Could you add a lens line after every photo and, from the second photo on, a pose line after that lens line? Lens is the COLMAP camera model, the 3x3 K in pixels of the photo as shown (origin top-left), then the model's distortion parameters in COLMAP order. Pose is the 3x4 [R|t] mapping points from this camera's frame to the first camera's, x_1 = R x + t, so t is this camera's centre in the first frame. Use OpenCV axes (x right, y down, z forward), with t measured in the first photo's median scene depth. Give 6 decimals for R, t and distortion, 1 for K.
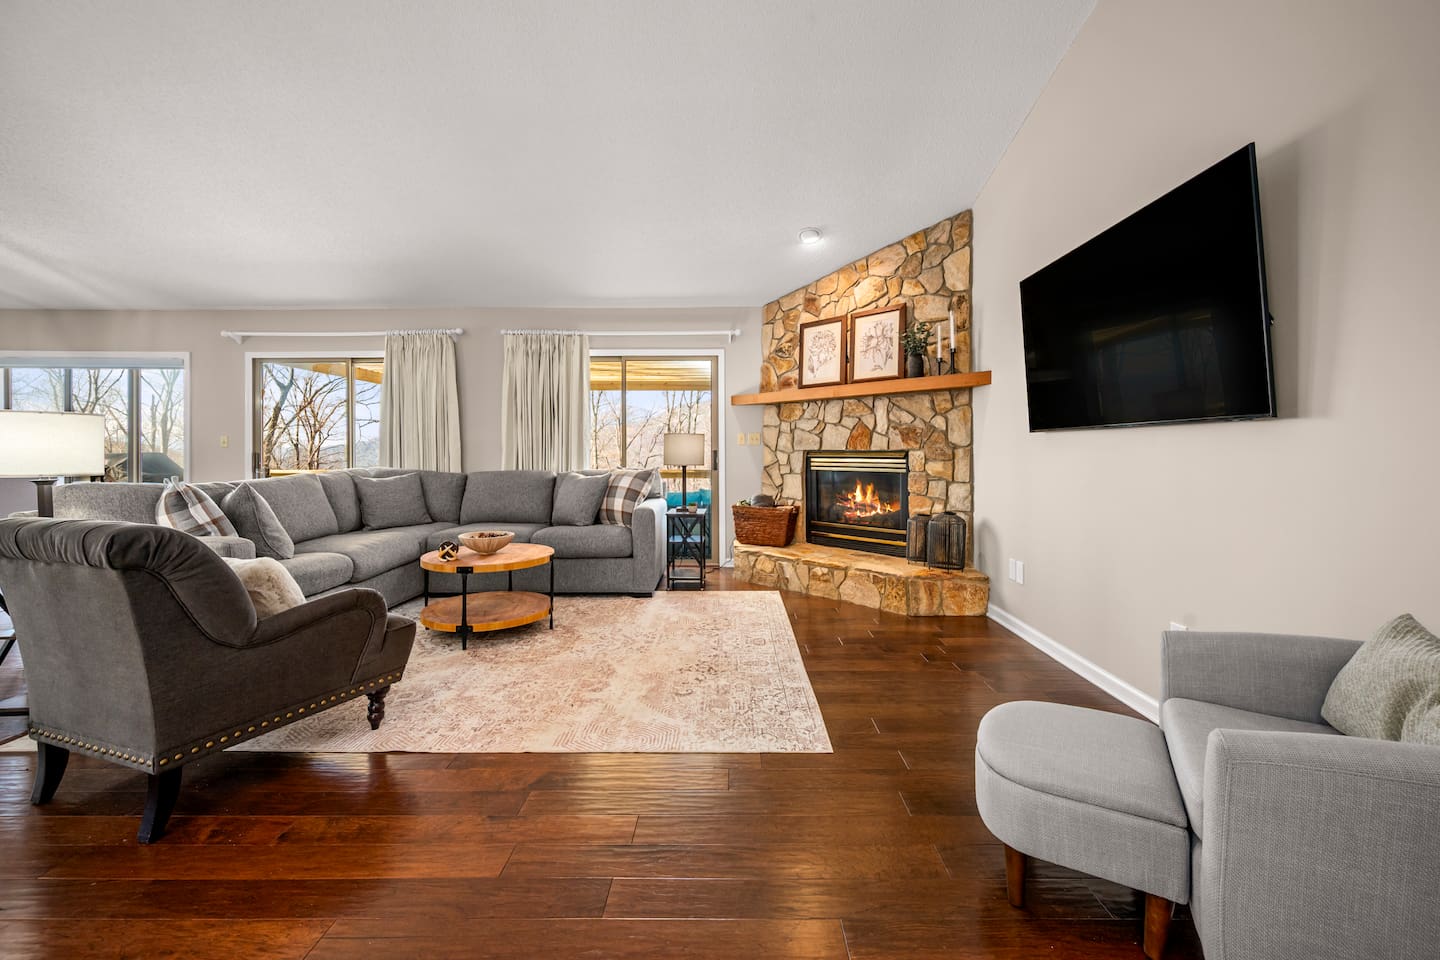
lens RADIAL K [[573.2, 0, 717.4], [0, 573.2, 472.6], [0, 0, 1]] dist [0.000003, -0.000049]
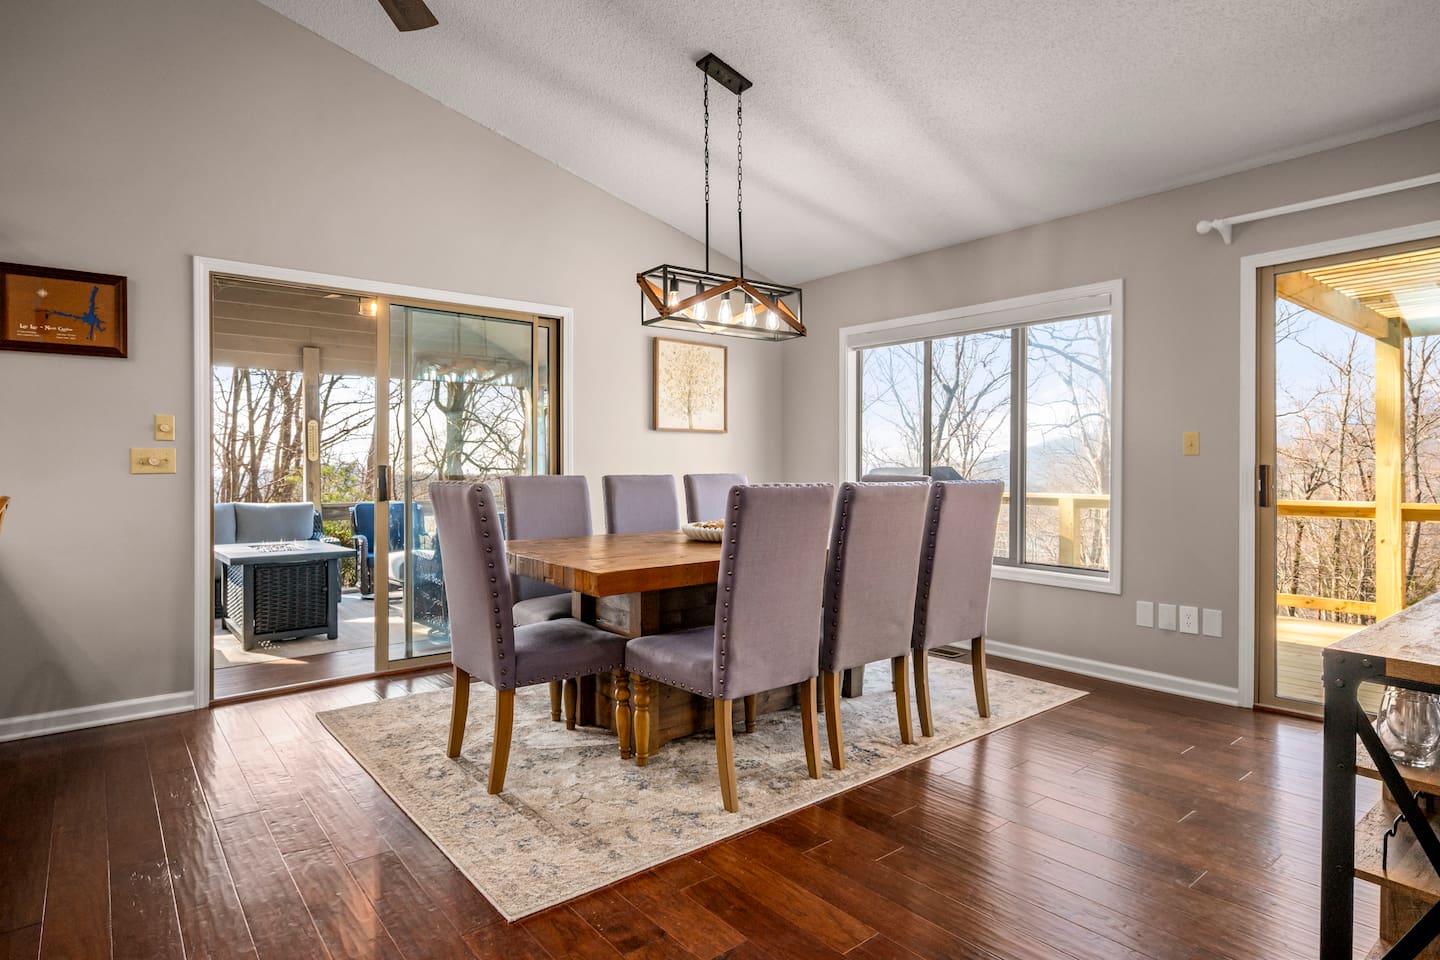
lens RADIAL K [[784.8, 0, 721.4], [0, 784.8, 470.3], [0, 0, 1]] dist [-0.000205, 0.000025]
pose [[0.631908, 0.001568, -0.775042, -0.691017], [-0.028930, 0.999349, -0.021566, -0.004703], [0.774503, 0.036050, 0.631542, 0.293158]]
